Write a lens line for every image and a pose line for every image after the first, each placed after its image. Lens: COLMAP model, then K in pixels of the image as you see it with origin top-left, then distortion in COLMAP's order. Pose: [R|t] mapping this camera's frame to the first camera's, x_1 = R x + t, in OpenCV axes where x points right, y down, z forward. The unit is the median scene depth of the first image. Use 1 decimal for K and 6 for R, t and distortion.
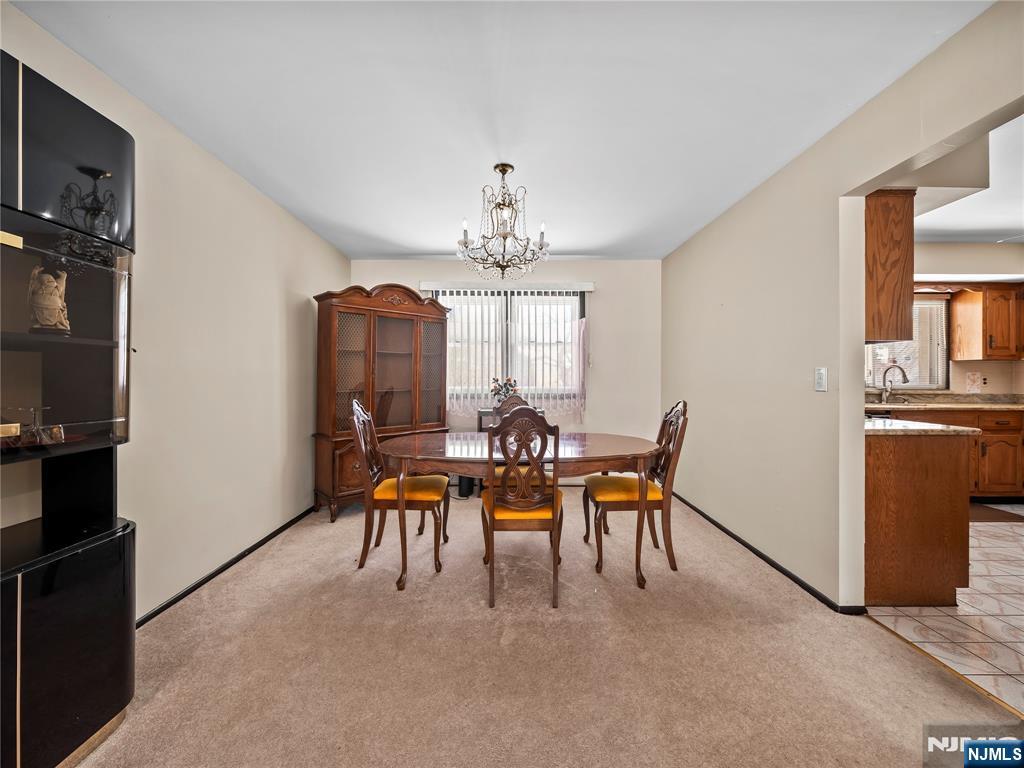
lens RADIAL K [[413.0, 0, 512.4], [0, 413.0, 379.6], [0, 0, 1]] dist [-0.000234, -0.000134]
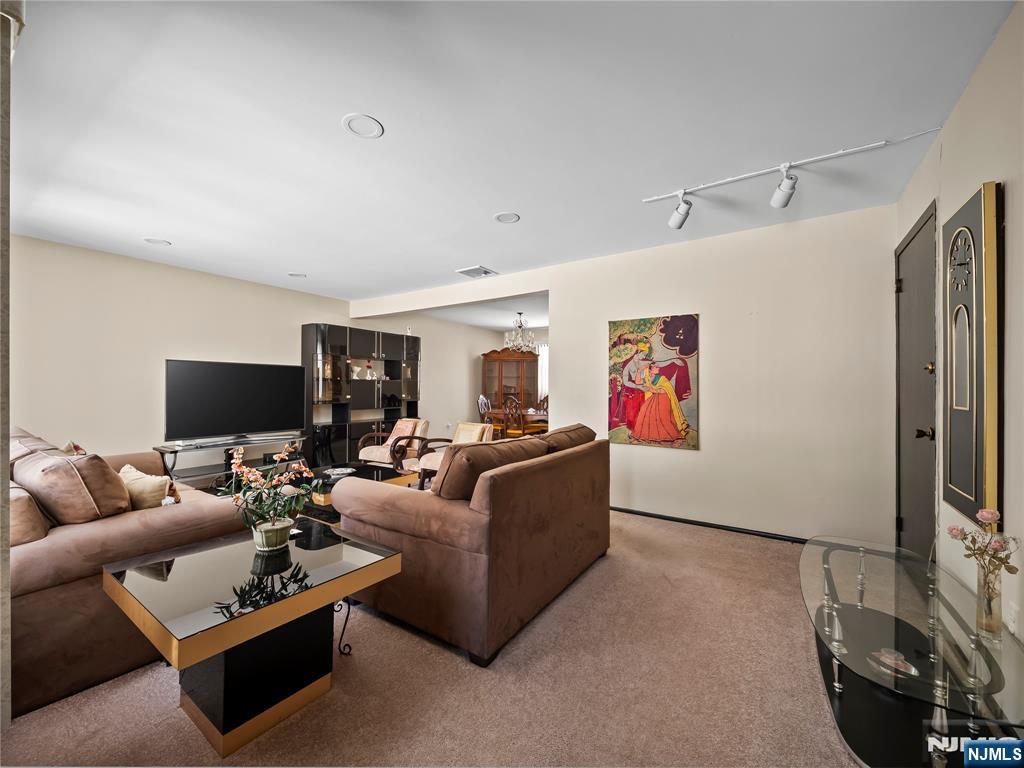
lens RADIAL K [[413.0, 0, 512.4], [0, 413.0, 379.6], [0, 0, 1]] dist [-0.000234, -0.000134]
pose [[0.822140, -0.001944, -0.569282, 1.576725], [-0.013667, 0.999639, -0.023151, 0.011918], [0.569121, 0.026814, 0.821816, -1.366989]]
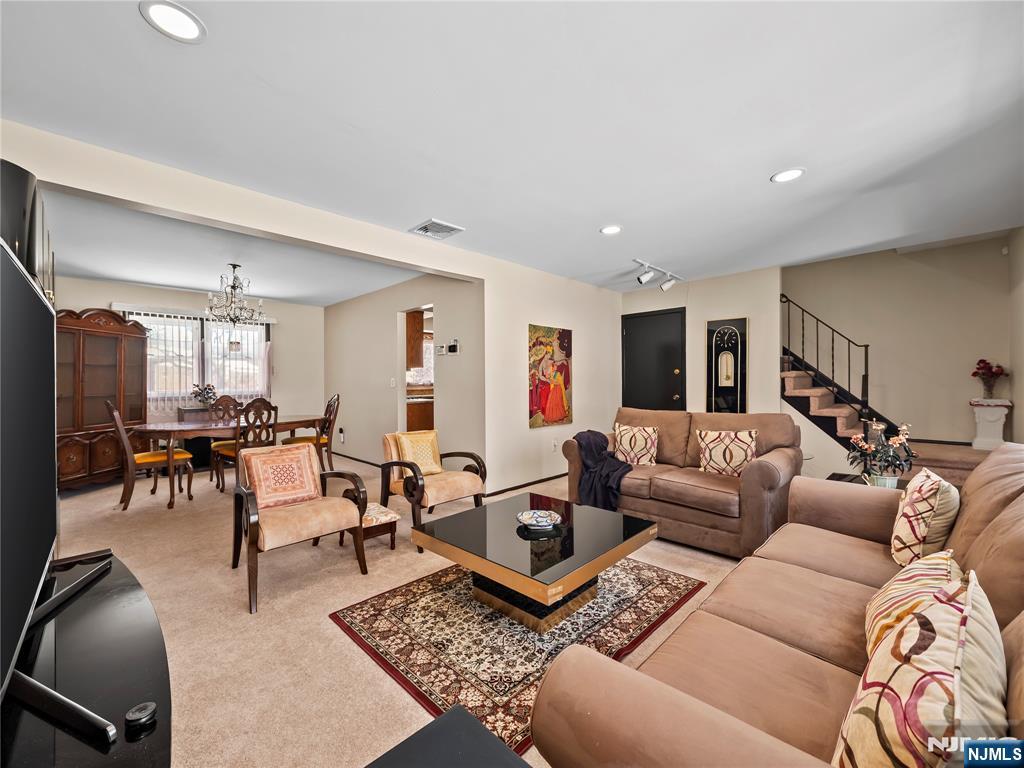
lens RADIAL K [[413.0, 0, 512.4], [0, 413.0, 379.6], [0, 0, 1]] dist [-0.000234, -0.000134]
pose [[0.709715, -0.005623, 0.704466, -0.425521], [0.011912, 0.999921, -0.004020, -0.000605], [-0.704388, 0.011245, 0.709726, -1.099096]]
